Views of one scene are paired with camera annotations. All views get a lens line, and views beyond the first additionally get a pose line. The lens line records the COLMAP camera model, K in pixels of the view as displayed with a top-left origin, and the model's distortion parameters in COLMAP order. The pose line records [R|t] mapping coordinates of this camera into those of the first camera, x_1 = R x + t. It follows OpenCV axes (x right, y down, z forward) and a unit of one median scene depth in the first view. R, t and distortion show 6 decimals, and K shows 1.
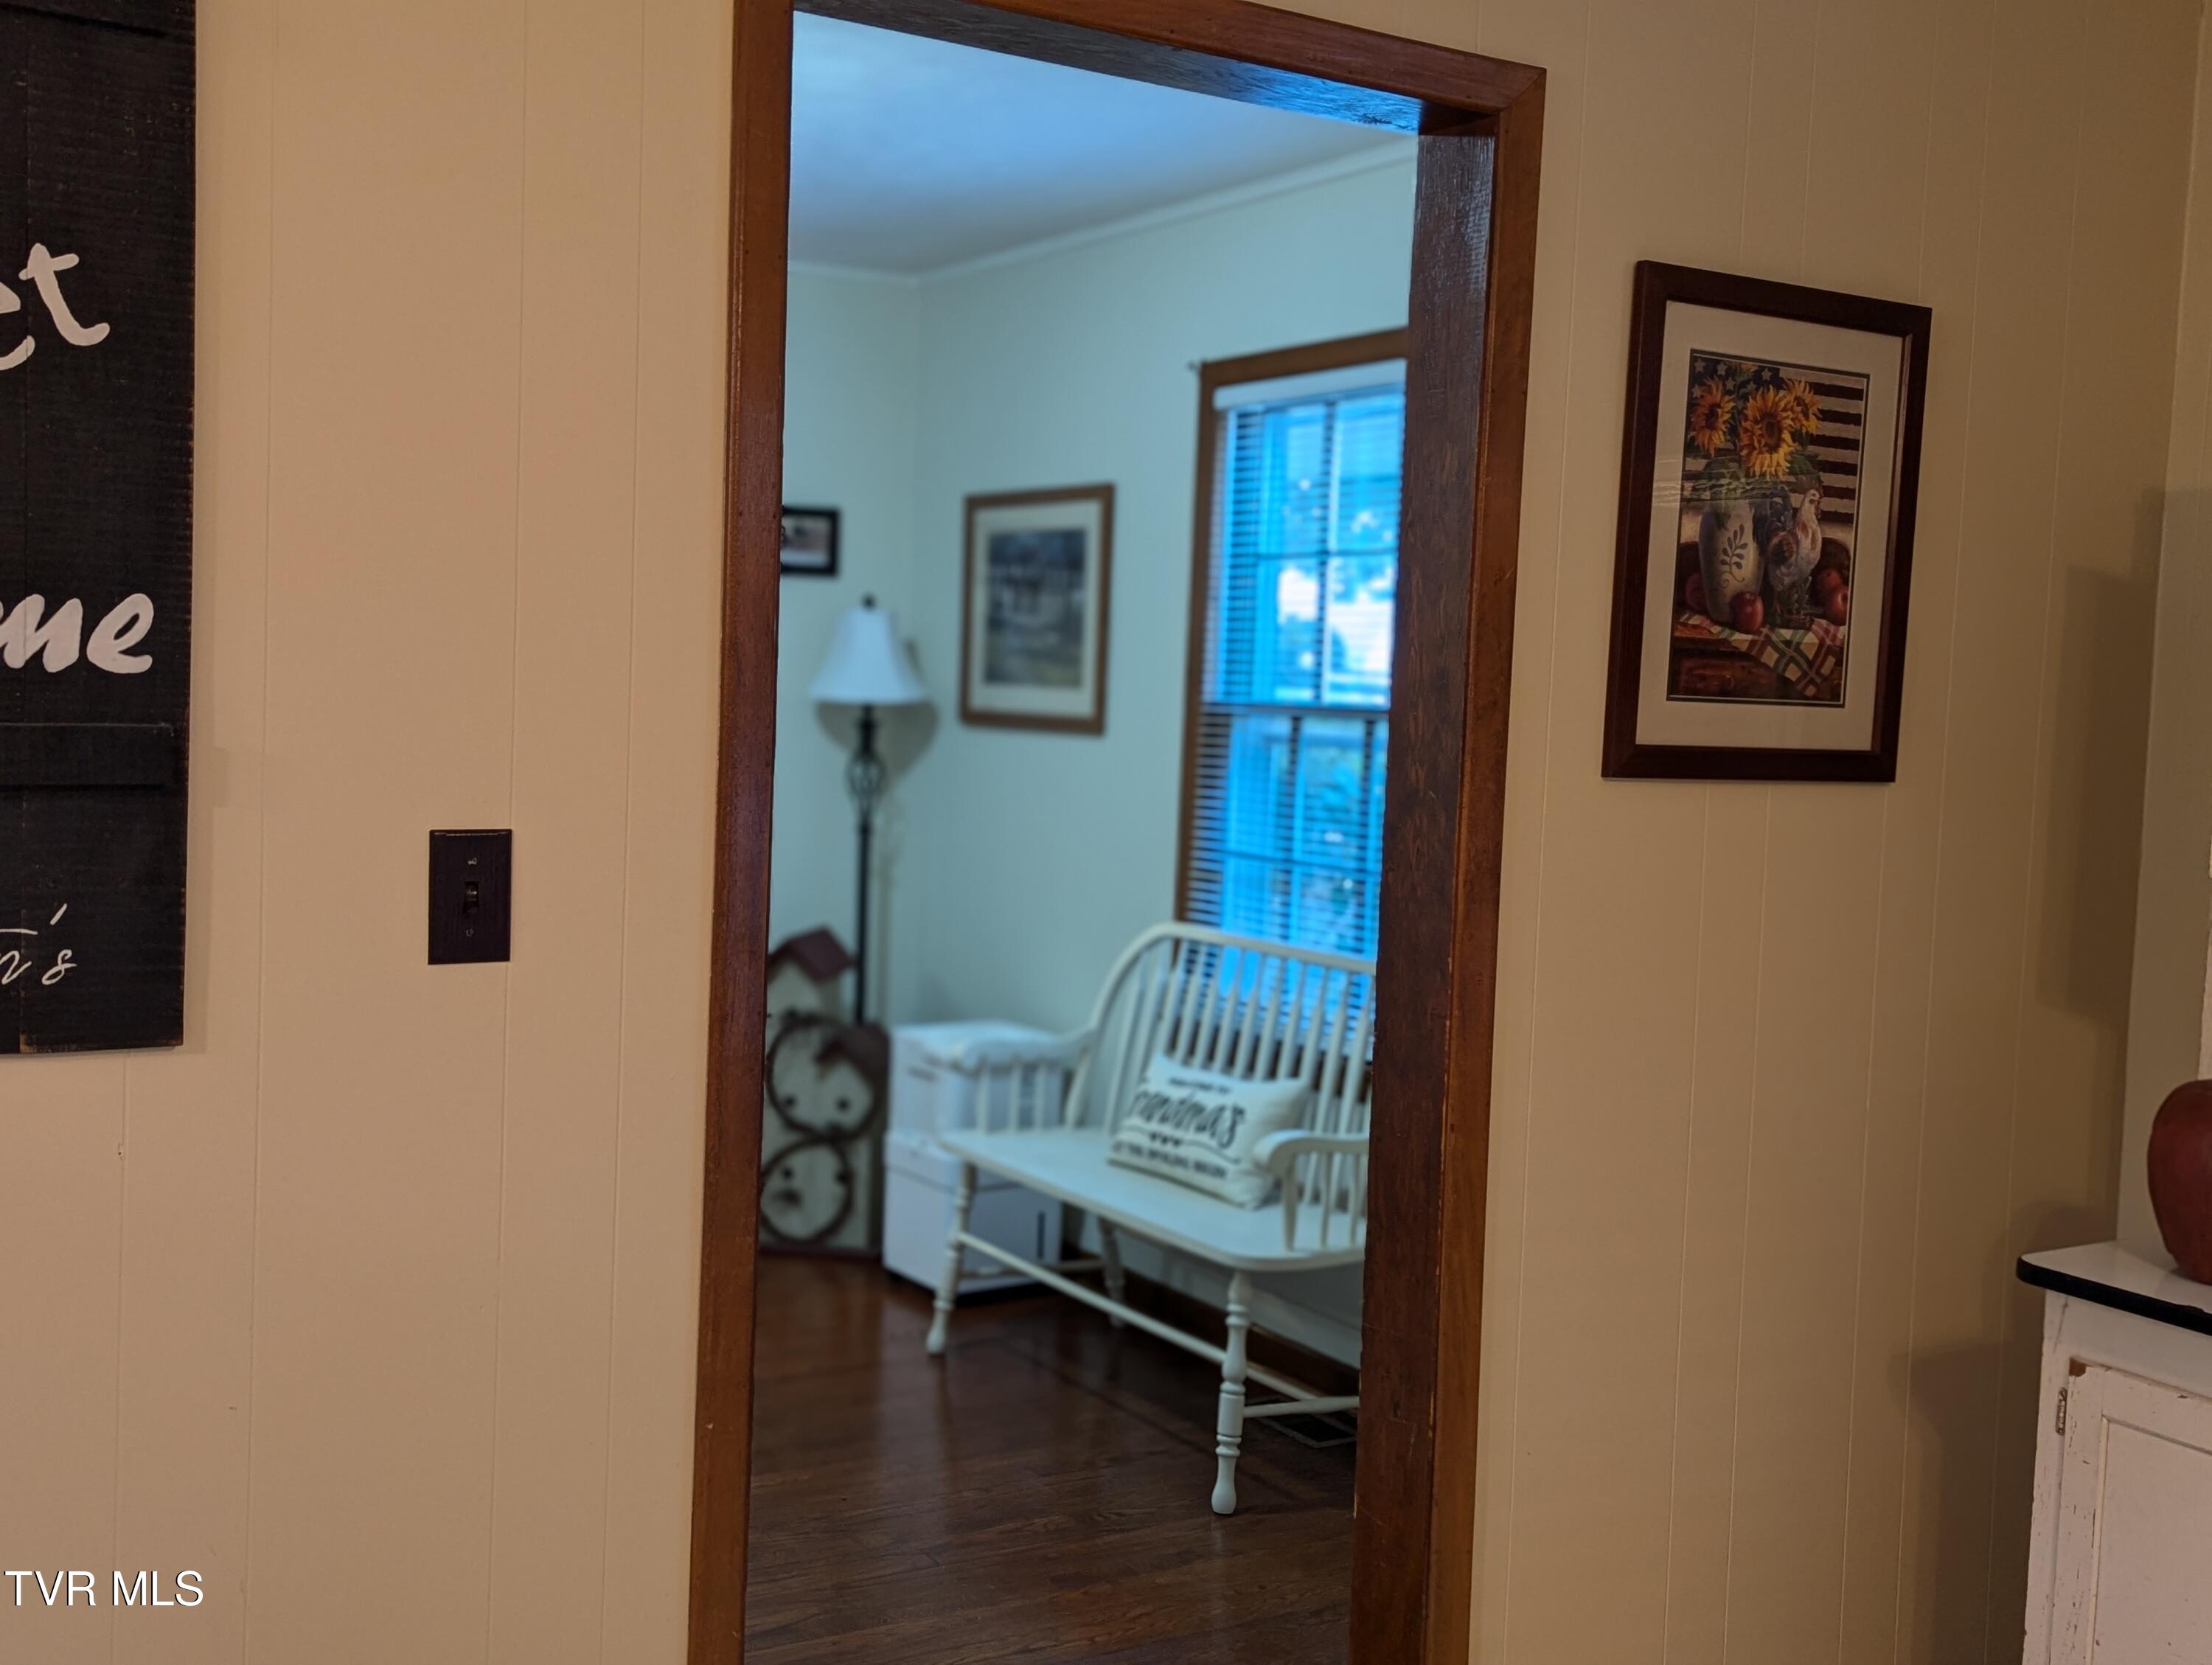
lens RADIAL K [[2406.4, 0, 1110.4], [0, 2406.4, 790.2], [0, 0, 1]] dist [0.061127, 0.004193]
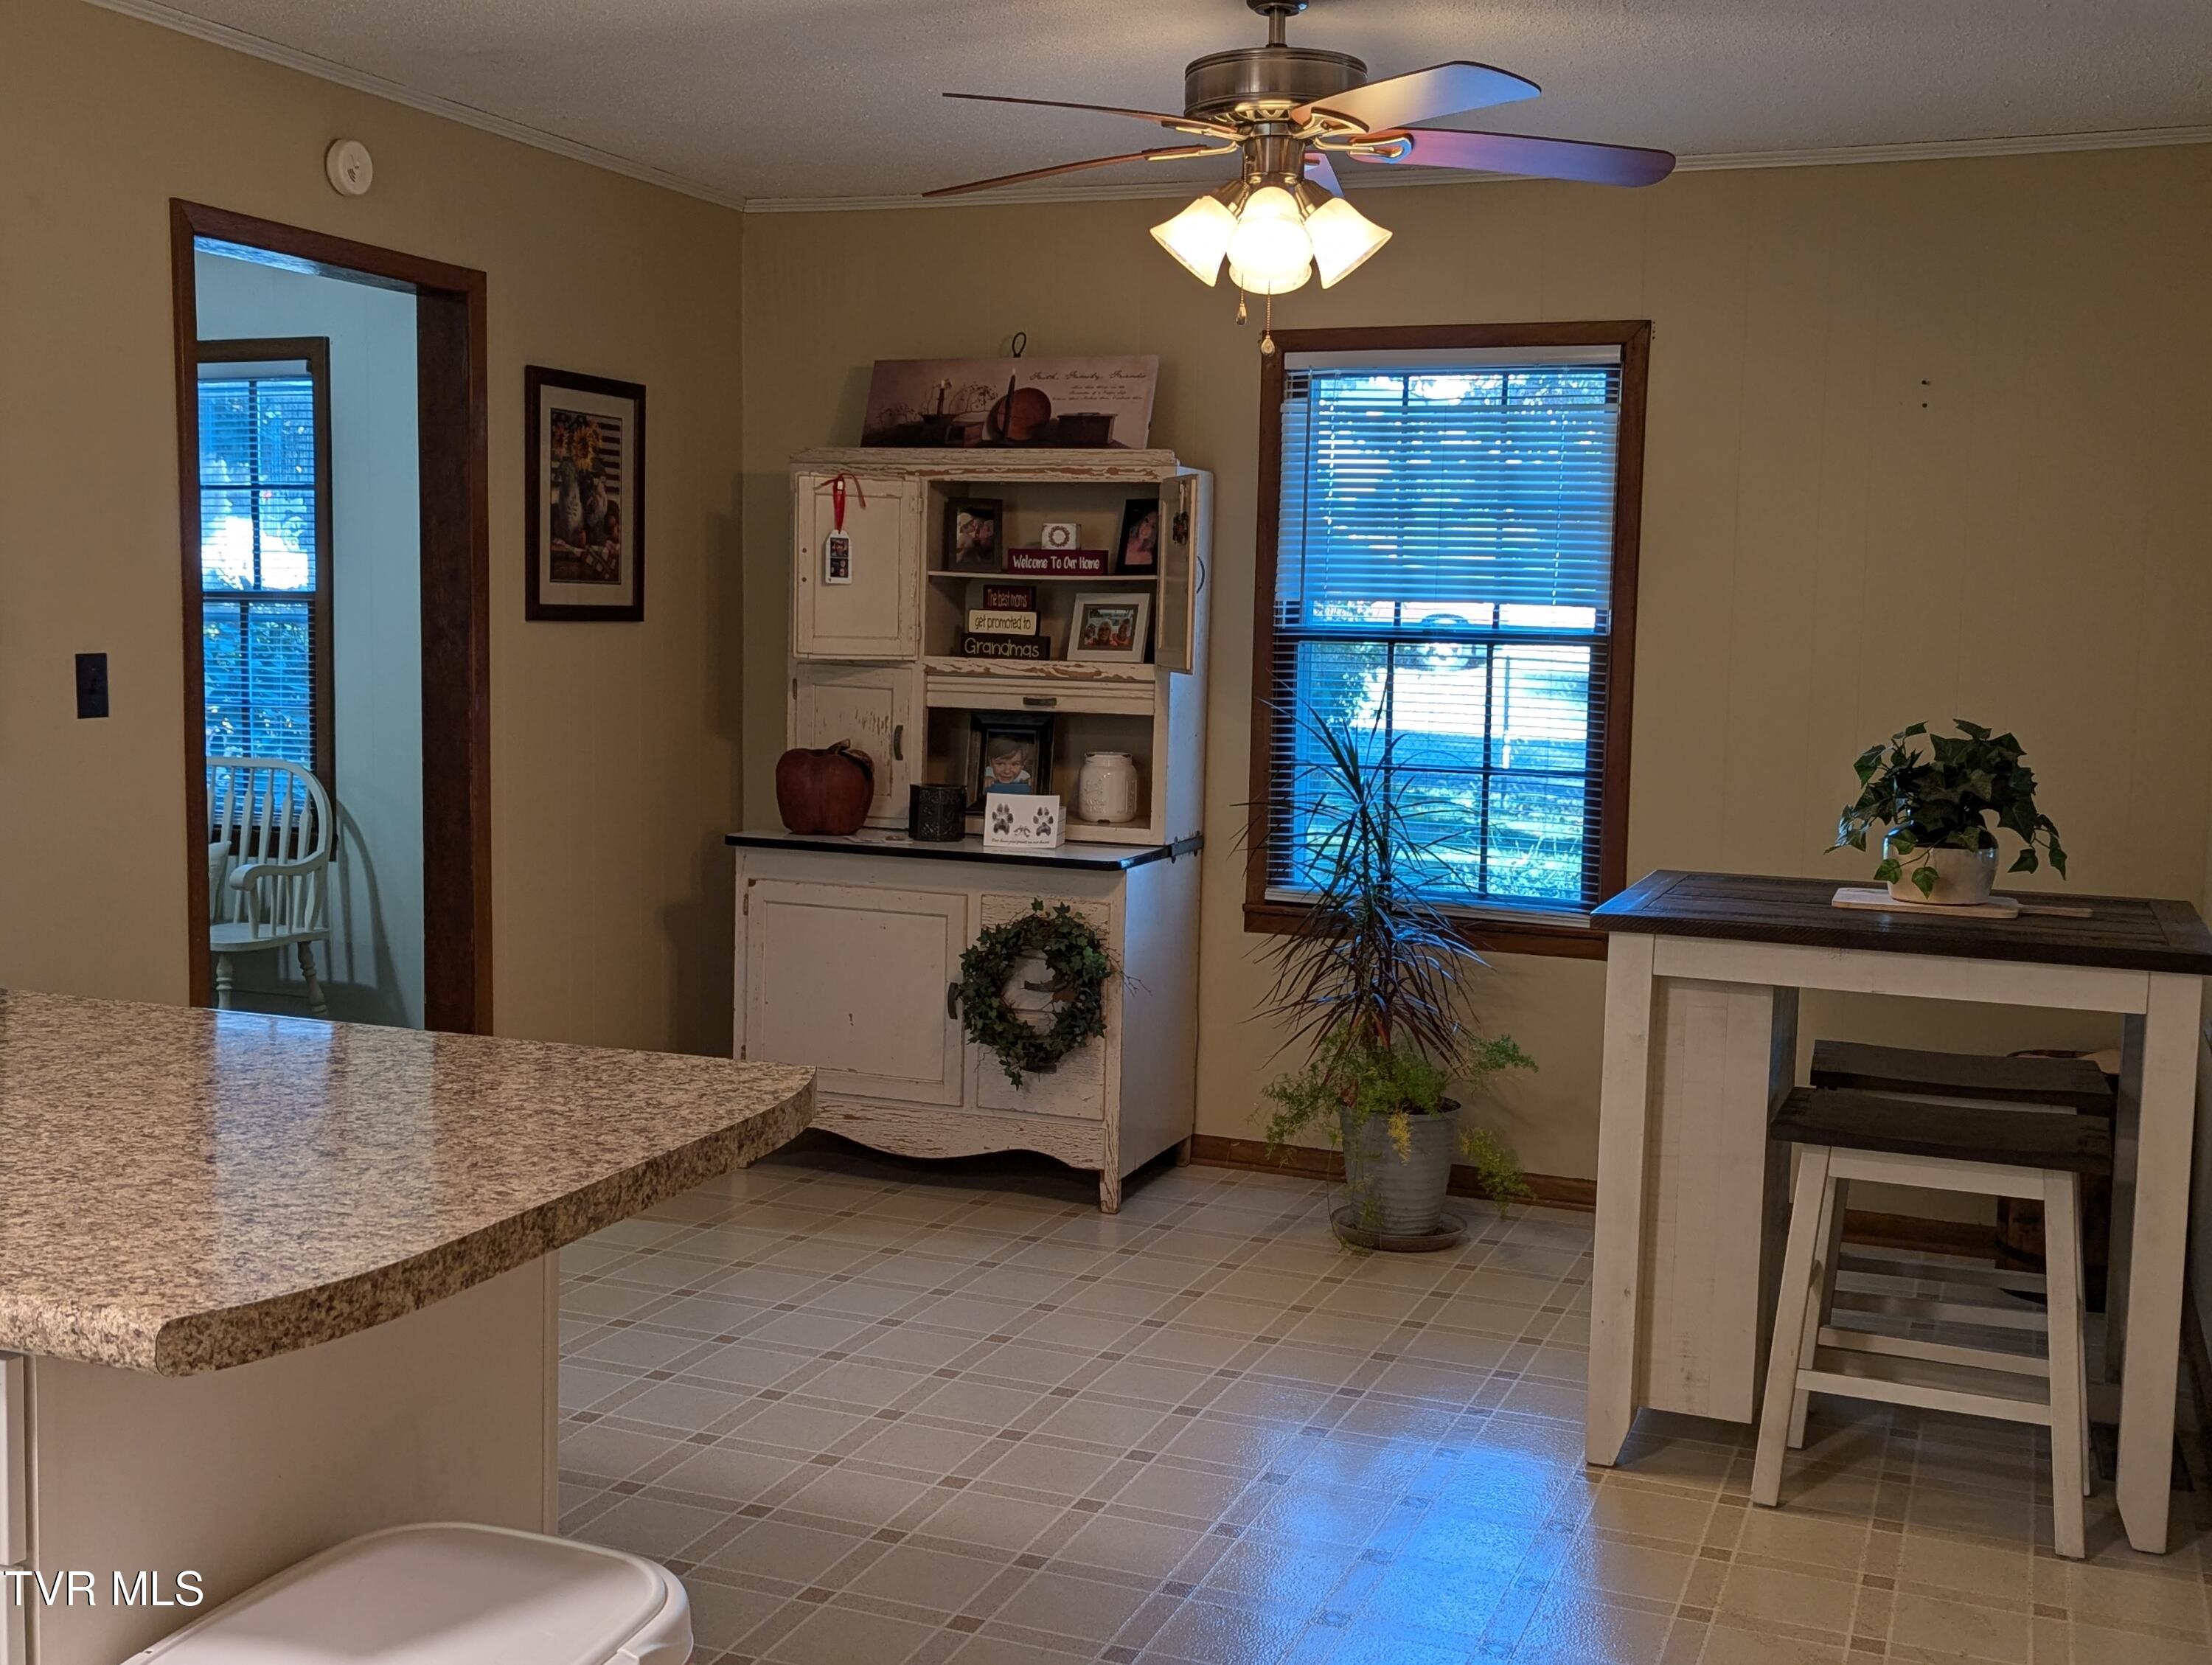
lens RADIAL K [[2330.5, 0, 1078.8], [0, 2330.5, 839.5], [0, 0, 1]] dist [0.106833, -0.298095]
pose [[0.808612, -0.089004, 0.581571, -0.561102], [0.051483, 0.995403, 0.080755, 0.040862], [-0.586085, -0.035359, 0.809478, -0.839320]]
